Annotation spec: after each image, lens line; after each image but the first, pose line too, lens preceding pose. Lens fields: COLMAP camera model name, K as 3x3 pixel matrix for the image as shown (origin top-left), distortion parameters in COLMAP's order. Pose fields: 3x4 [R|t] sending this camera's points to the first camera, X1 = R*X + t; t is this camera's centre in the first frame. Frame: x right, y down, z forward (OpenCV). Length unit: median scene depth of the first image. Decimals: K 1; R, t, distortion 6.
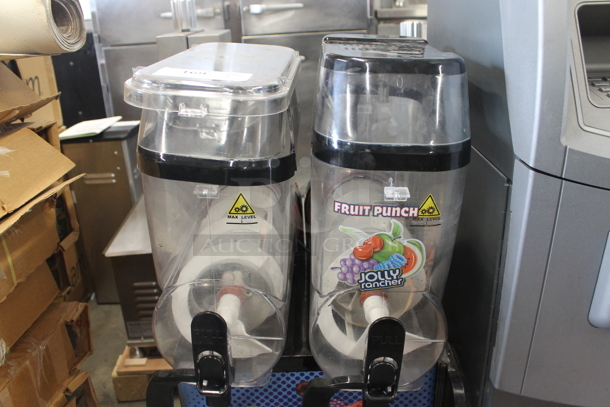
lens RADIAL K [[509.5, 0, 309.5], [0, 509.5, 205.0], [0, 0, 1]] dist [-0.157496, 0.116924]
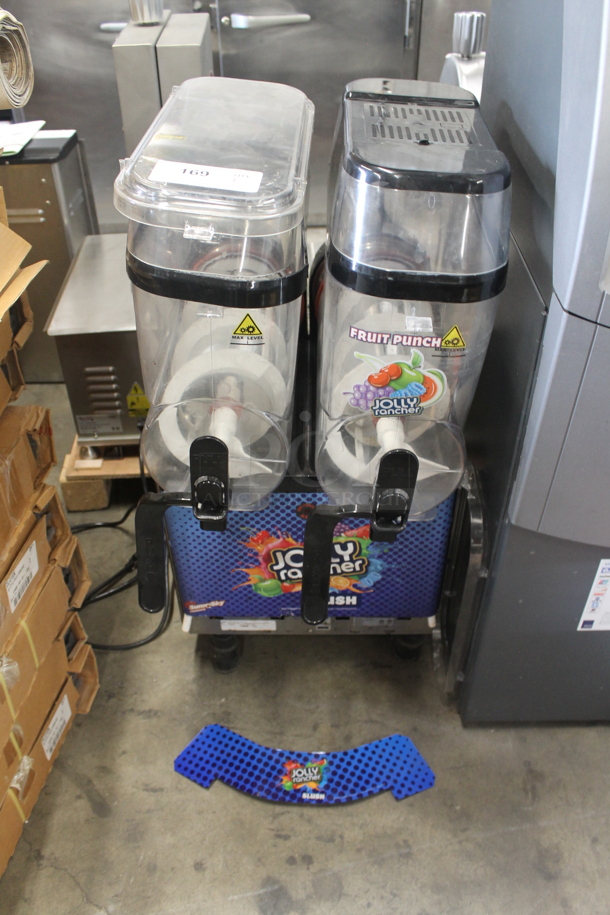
lens RADIAL K [[764.3, 0, 305.6], [0, 764.3, 453.2], [0, 0, 1]] dist [-0.157496, 0.116924]
pose [[0.999423, 0.031393, 0.012944, -0.036794], [-0.033858, 0.950319, 0.309430, -0.182589], [-0.002587, -0.309690, 0.950834, -0.317989]]
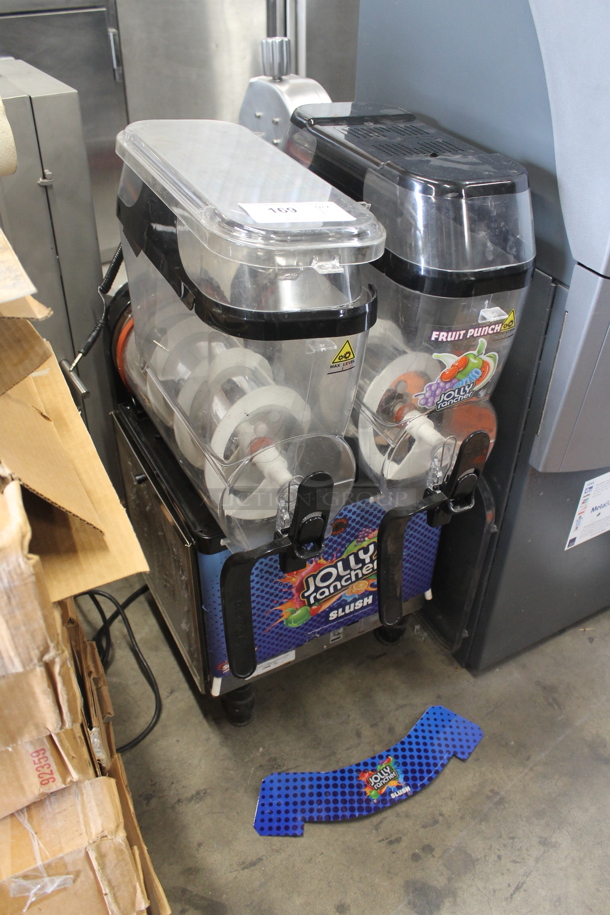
lens RADIAL K [[764.3, 0, 298.7], [0, 764.3, 450.9], [0, 0, 1]] dist [-0.157496, 0.116924]
pose [[0.880005, -0.248790, 0.404591, -0.715753], [0.129759, 0.945362, 0.299088, -0.223924], [-0.456895, -0.210700, 0.864206, -0.166449]]
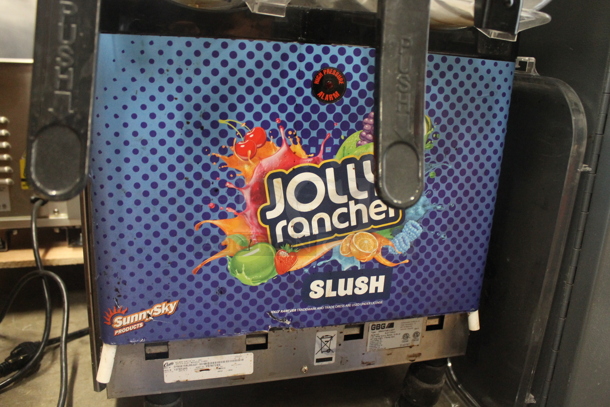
lens RADIAL K [[509.5, 0, 304.5], [0, 509.5, 204.3], [0, 0, 1]] dist [-0.157496, 0.116924]
pose [[0.954393, 0.018654, 0.297970, -0.240794], [0.015291, 0.993682, -0.111186, 0.677071], [-0.298161, 0.110671, 0.948078, 0.574021]]
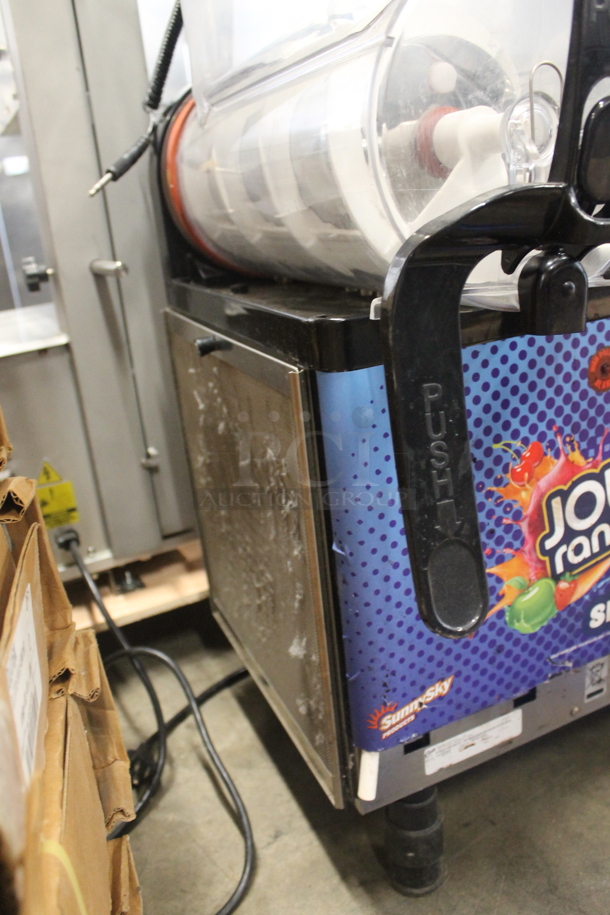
lens RADIAL K [[764.3, 0, 309.8], [0, 764.3, 457.8], [0, 0, 1]] dist [-0.157496, 0.116924]
pose [[0.914686, -0.183829, 0.359938, -0.590882], [0.208149, 0.977648, -0.029644, 0.490244], [-0.346443, 0.102036, 0.932505, 0.582348]]
